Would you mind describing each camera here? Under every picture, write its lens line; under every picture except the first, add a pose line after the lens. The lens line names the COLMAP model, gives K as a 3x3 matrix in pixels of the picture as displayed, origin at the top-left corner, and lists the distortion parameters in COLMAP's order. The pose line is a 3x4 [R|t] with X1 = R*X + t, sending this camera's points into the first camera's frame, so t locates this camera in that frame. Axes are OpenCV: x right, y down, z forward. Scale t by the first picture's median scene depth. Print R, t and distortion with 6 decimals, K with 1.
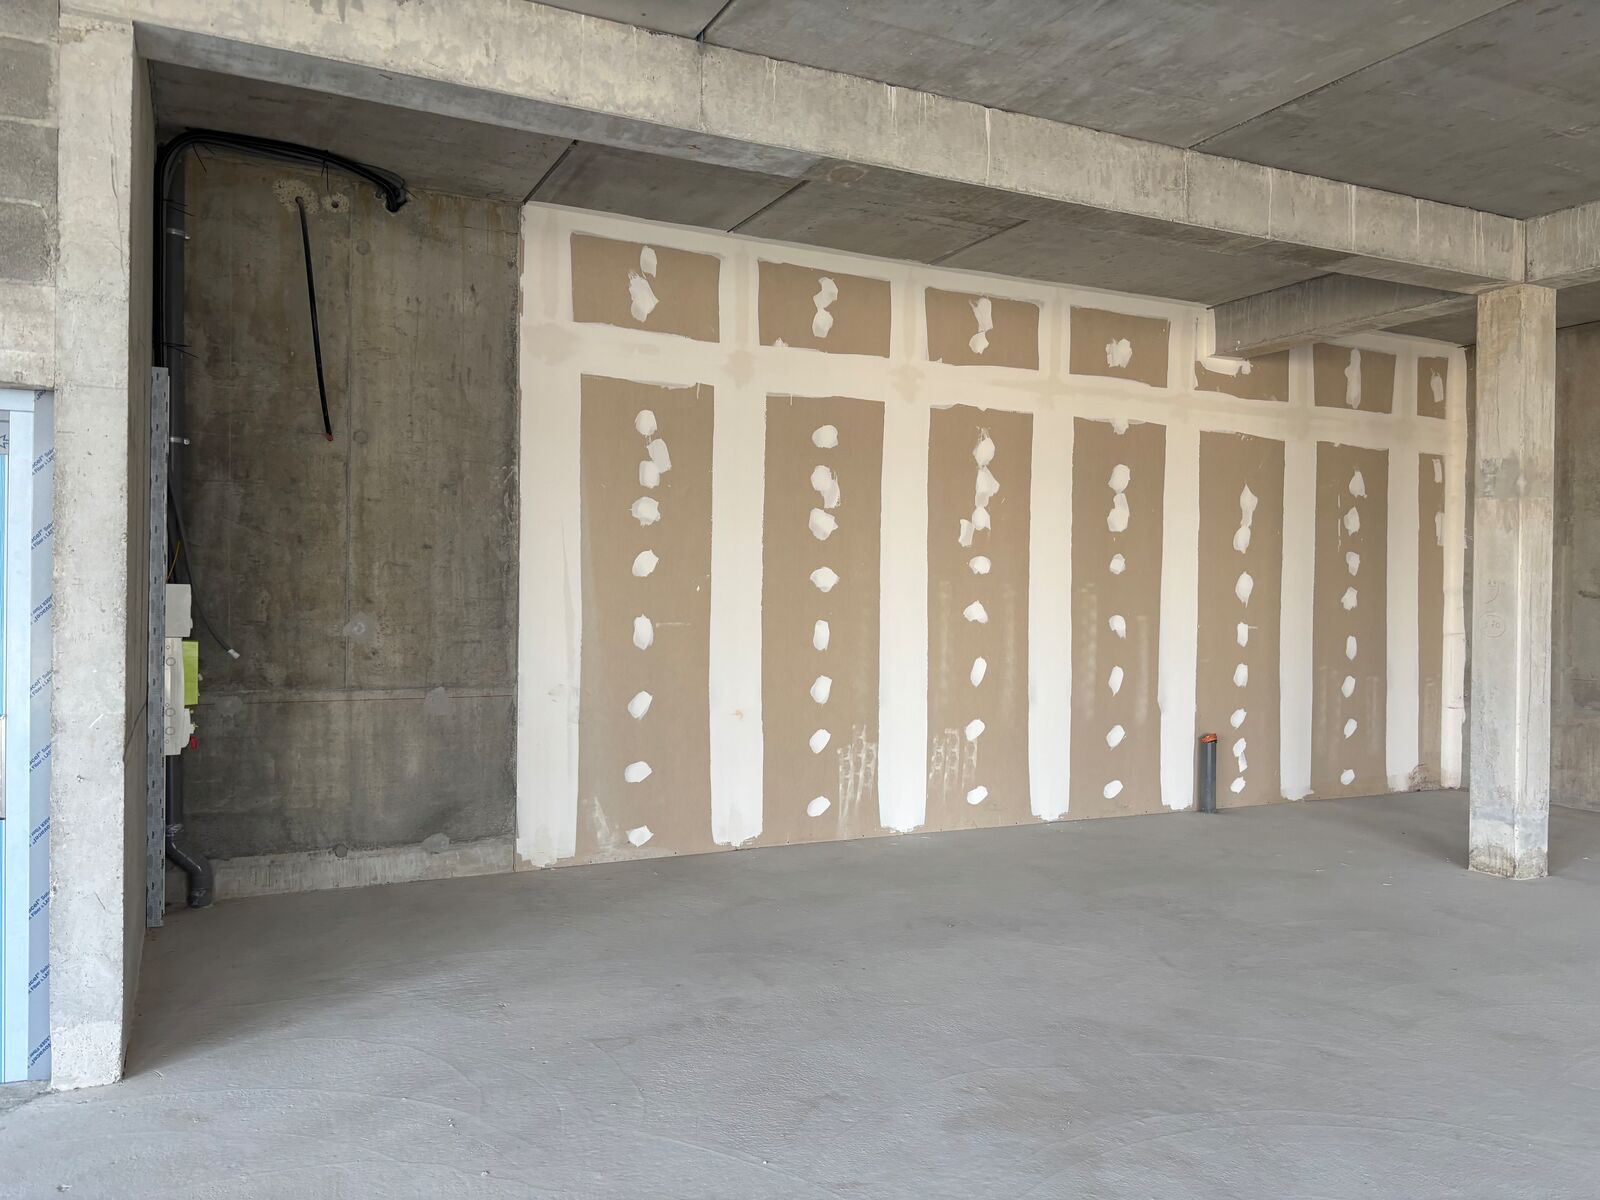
lens RADIAL K [[1207.3, 0, 792.0], [0, 1207.3, 602.3], [0, 0, 1]] dist [0.056303, -0.067273]
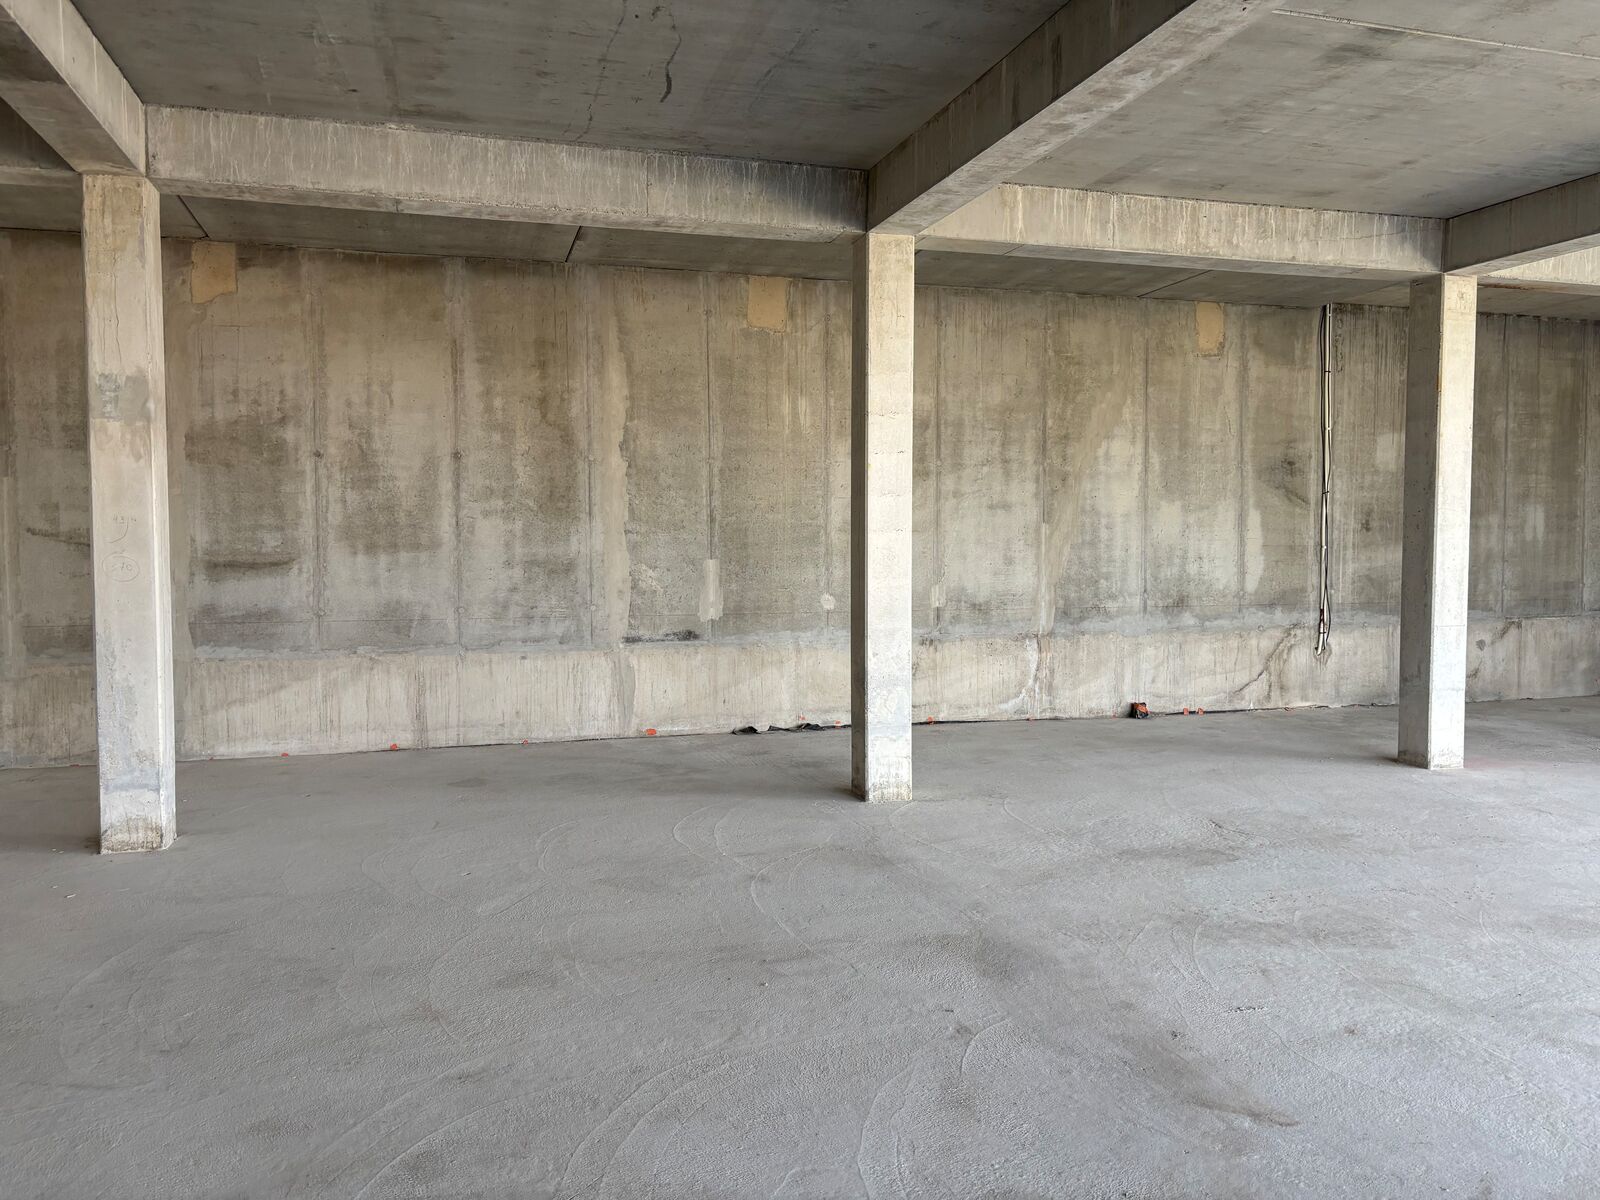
lens RADIAL K [[1207.3, 0, 803.3], [0, 1207.3, 599.4], [0, 0, 1]] dist [0.056303, -0.067273]
pose [[0.169399, -0.059099, 0.983774, -0.197772], [0.012210, 0.998250, 0.057866, -0.002897], [-0.985472, 0.002209, 0.169825, 0.375488]]
